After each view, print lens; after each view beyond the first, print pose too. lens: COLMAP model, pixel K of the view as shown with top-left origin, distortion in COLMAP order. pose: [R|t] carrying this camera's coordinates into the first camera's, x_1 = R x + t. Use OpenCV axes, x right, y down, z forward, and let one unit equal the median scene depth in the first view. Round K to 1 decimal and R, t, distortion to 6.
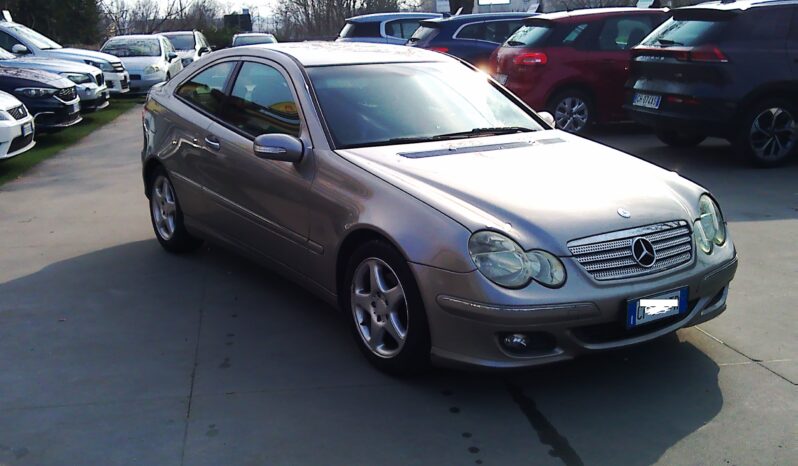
lens RADIAL K [[862.6, 0, 399.0], [0, 862.6, 233.0], [0, 0, 1]] dist [0.011549, 0.004432]
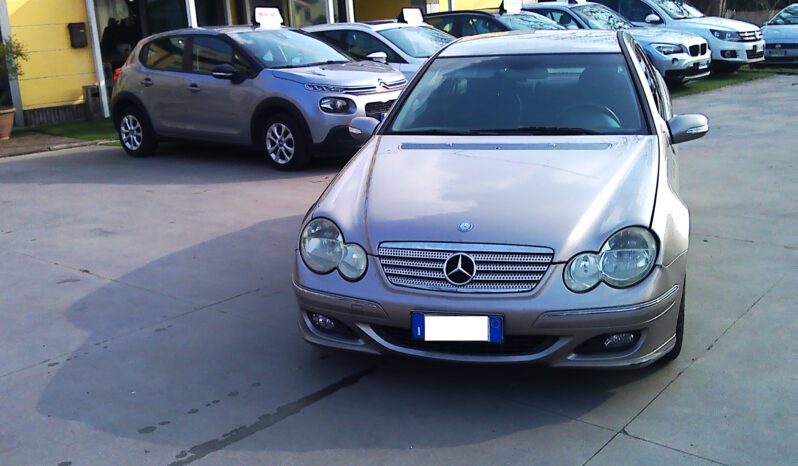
lens RADIAL K [[862.6, 0, 399.0], [0, 862.6, 233.0], [0, 0, 1]] dist [0.011549, 0.004432]
pose [[0.685726, 0.170857, -0.707522, 0.175596], [-0.141833, 0.984791, 0.100351, -0.020064], [0.713907, 0.031537, 0.699530, 0.053927]]
